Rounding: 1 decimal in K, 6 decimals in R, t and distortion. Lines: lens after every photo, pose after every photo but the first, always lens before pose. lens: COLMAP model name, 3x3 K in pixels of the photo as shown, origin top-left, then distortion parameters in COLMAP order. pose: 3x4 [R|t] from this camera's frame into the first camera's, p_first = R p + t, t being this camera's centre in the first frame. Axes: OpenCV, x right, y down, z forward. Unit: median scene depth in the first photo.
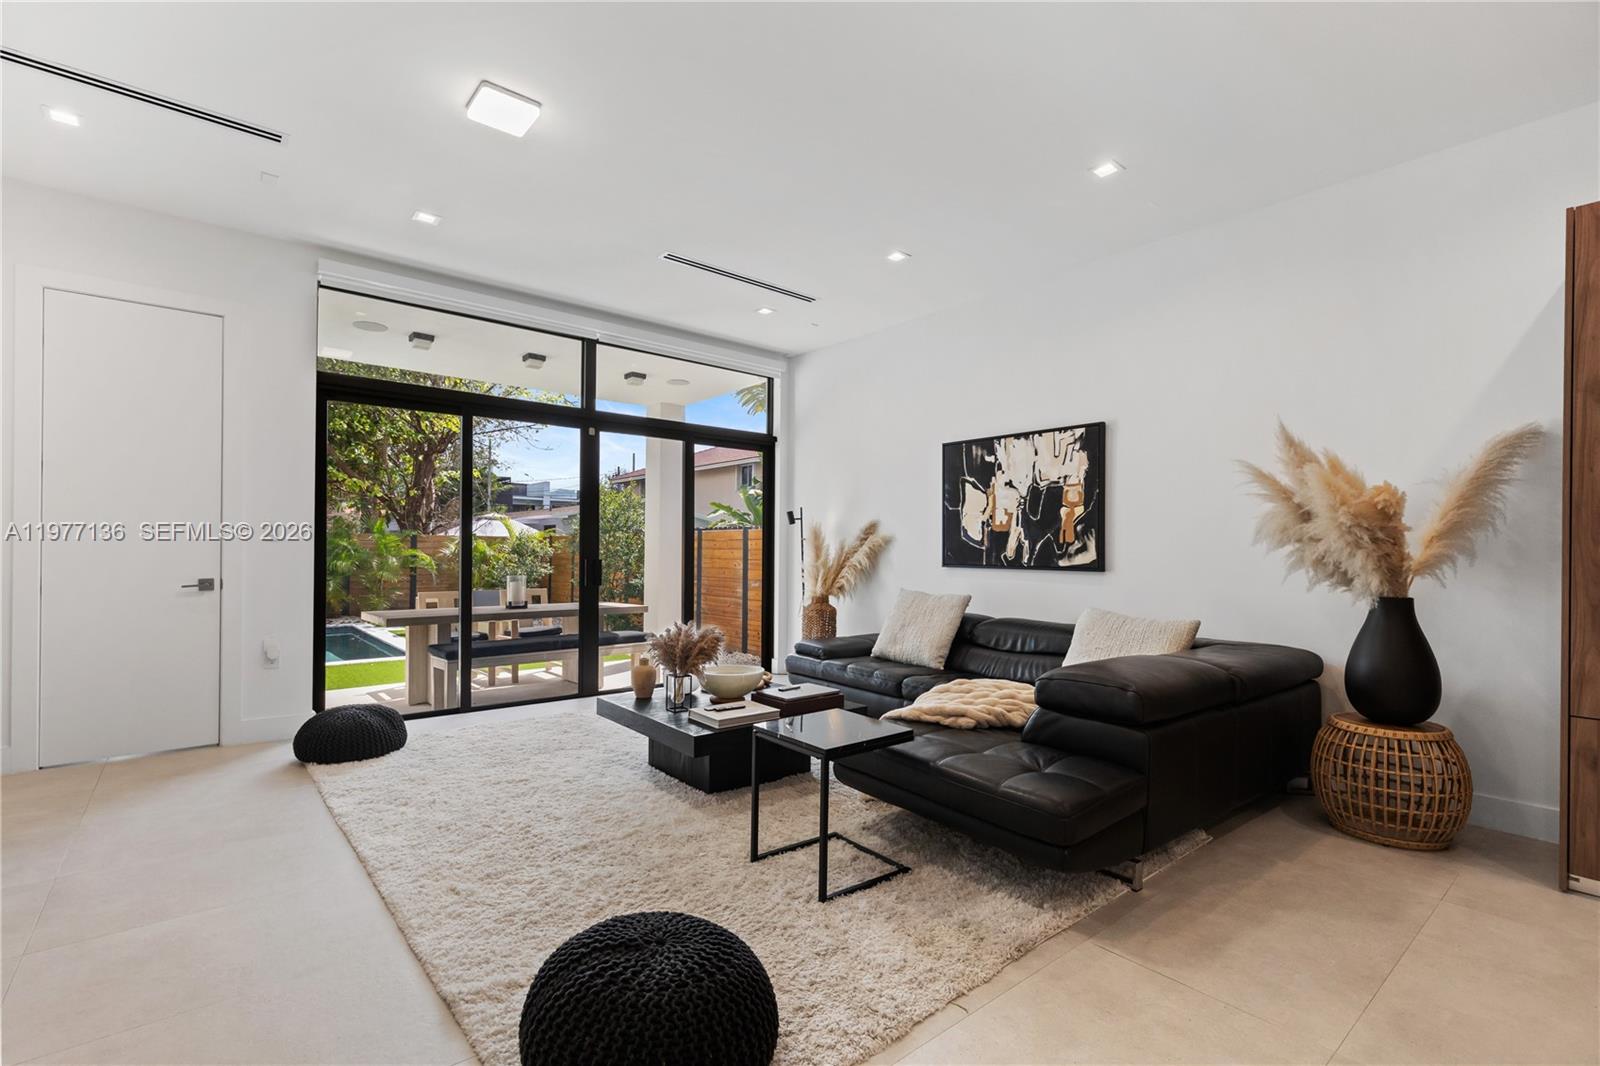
lens RADIAL K [[724.7, 0, 789.3], [0, 724.7, 544.1], [0, 0, 1]] dist [0.005303, -0.000069]
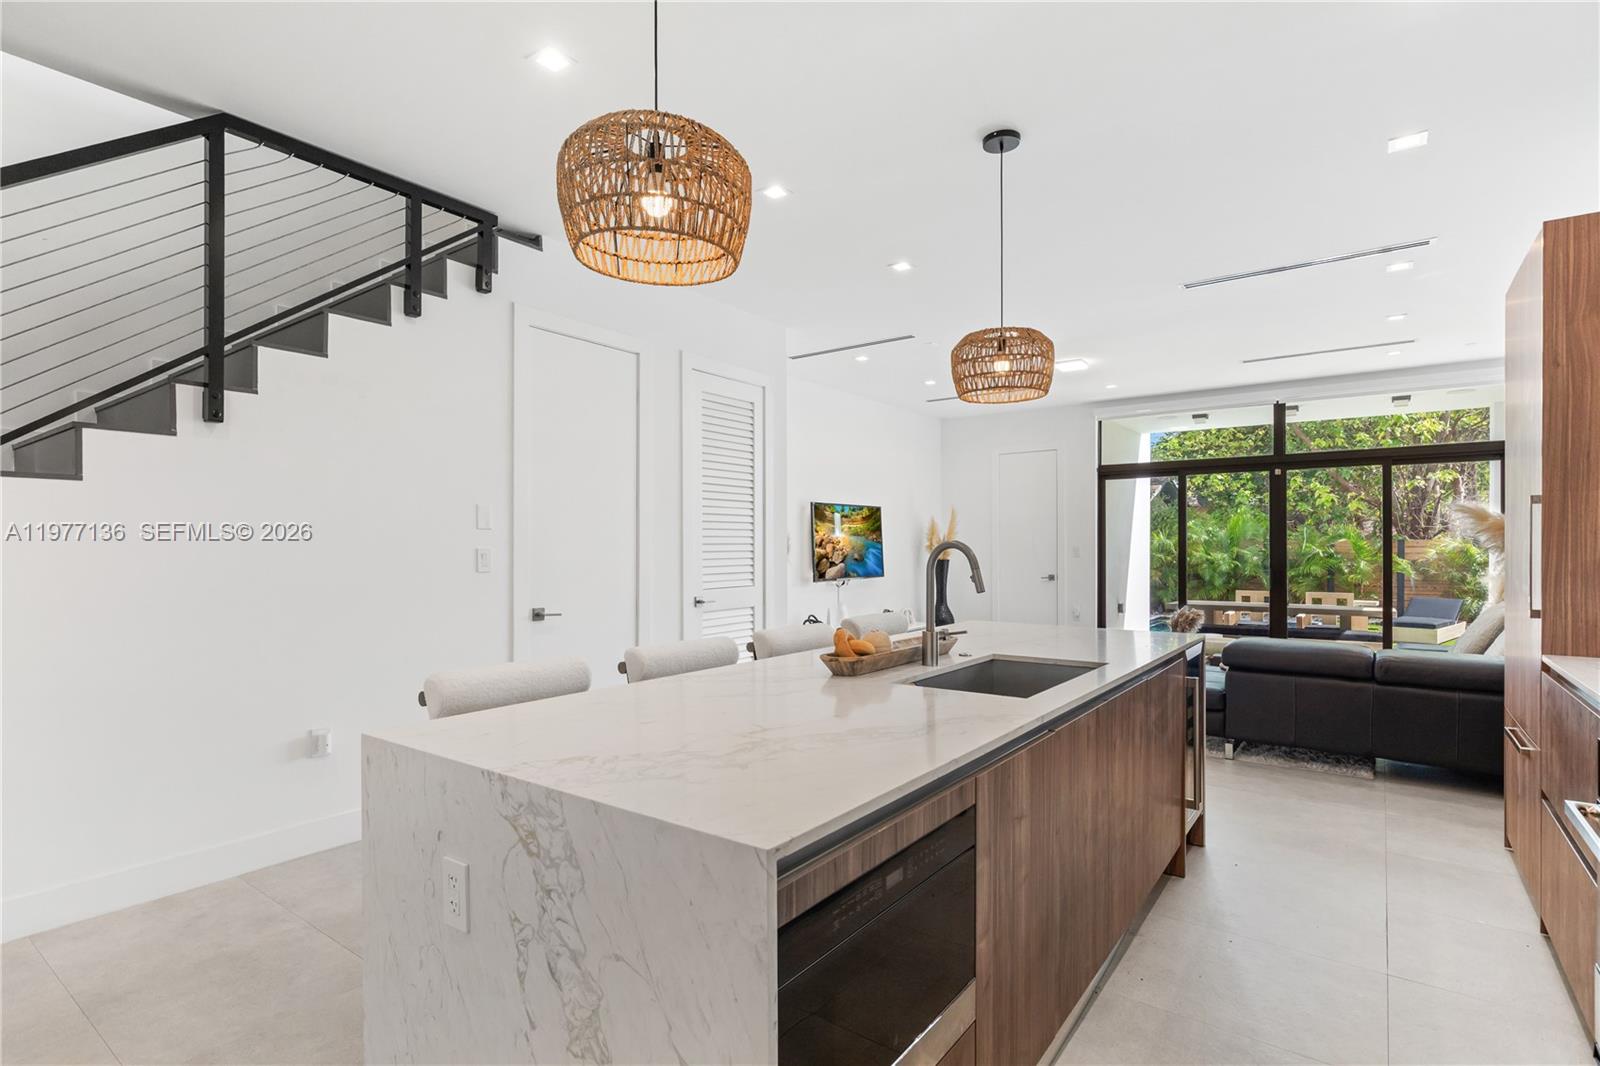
lens RADIAL K [[795.8, 0, 779.3], [0, 795.8, 551.1], [0, 0, 1]] dist [-0.003116, 0.000730]
pose [[0.232129, -0.005712, -0.972668, 1.079146], [0.013846, 0.999901, -0.002568, -0.022353], [0.972586, -0.012872, 0.232185, -0.266331]]
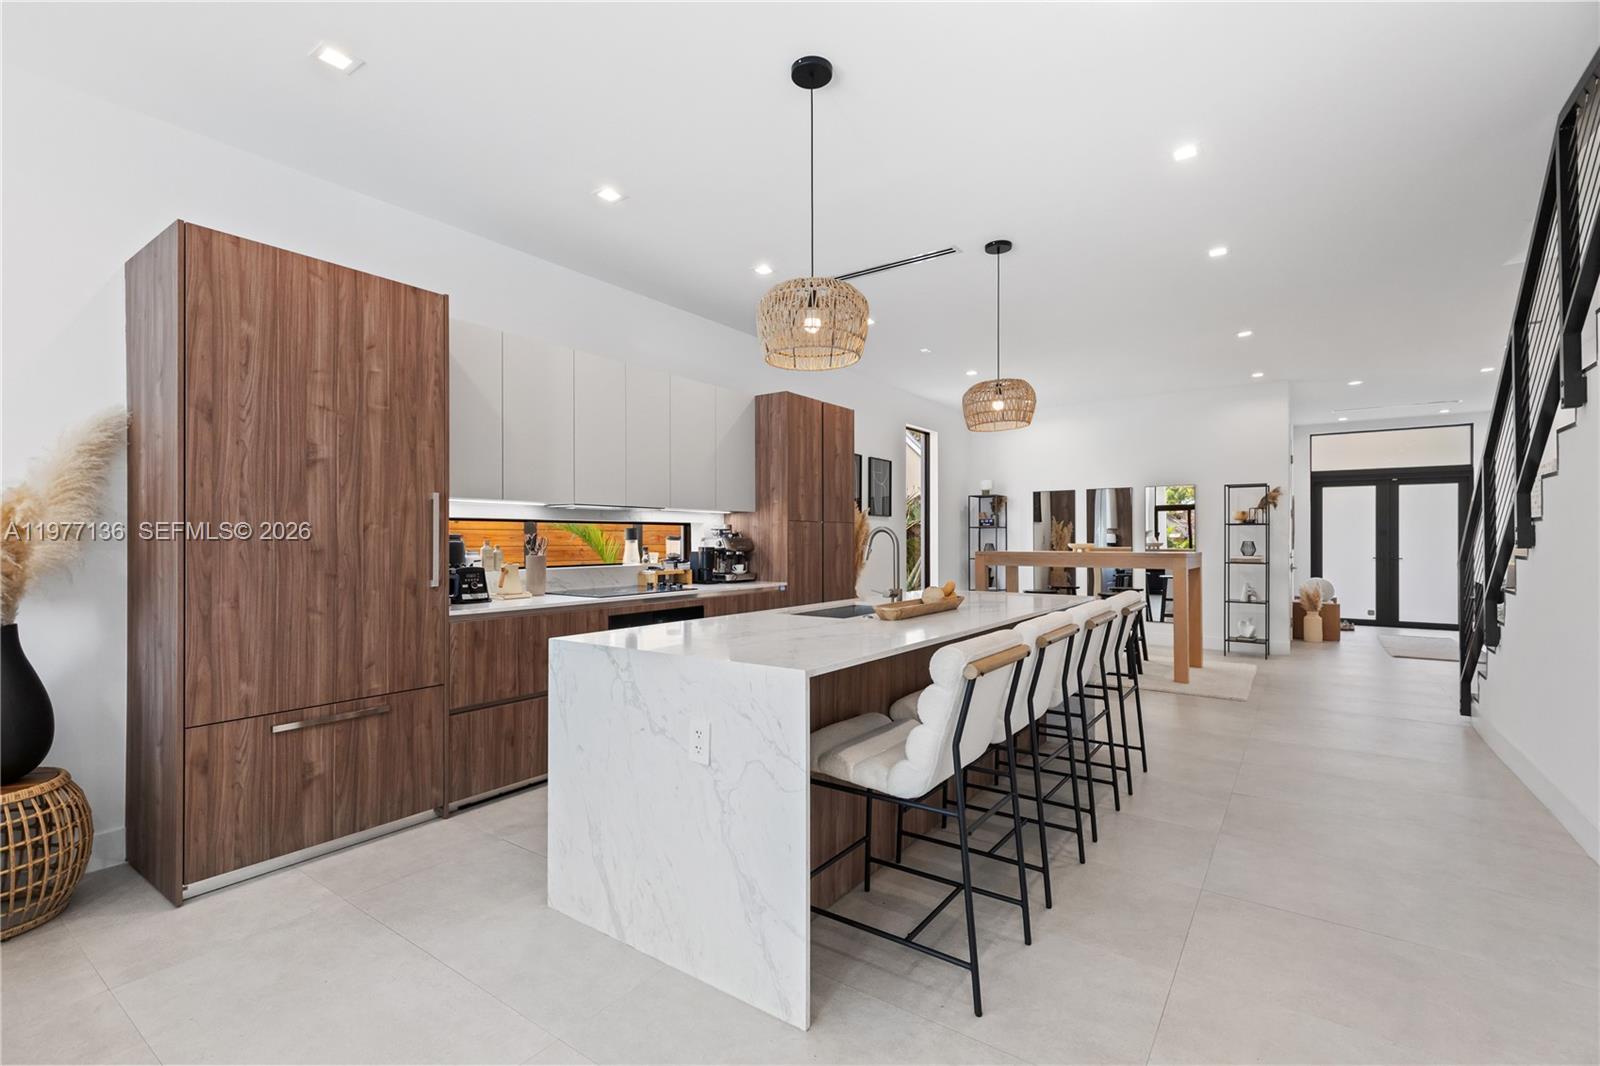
lens RADIAL K [[713.9, 0, 788.8], [0, 713.9, 535.2], [0, 0, 1]] dist [-0.000699, -0.000286]
pose [[-0.253080, -0.002027, 0.967443, -0.045951], [-0.007587, 0.999971, 0.000110, -0.018970], [-0.967416, -0.007312, -0.253088, 0.228032]]
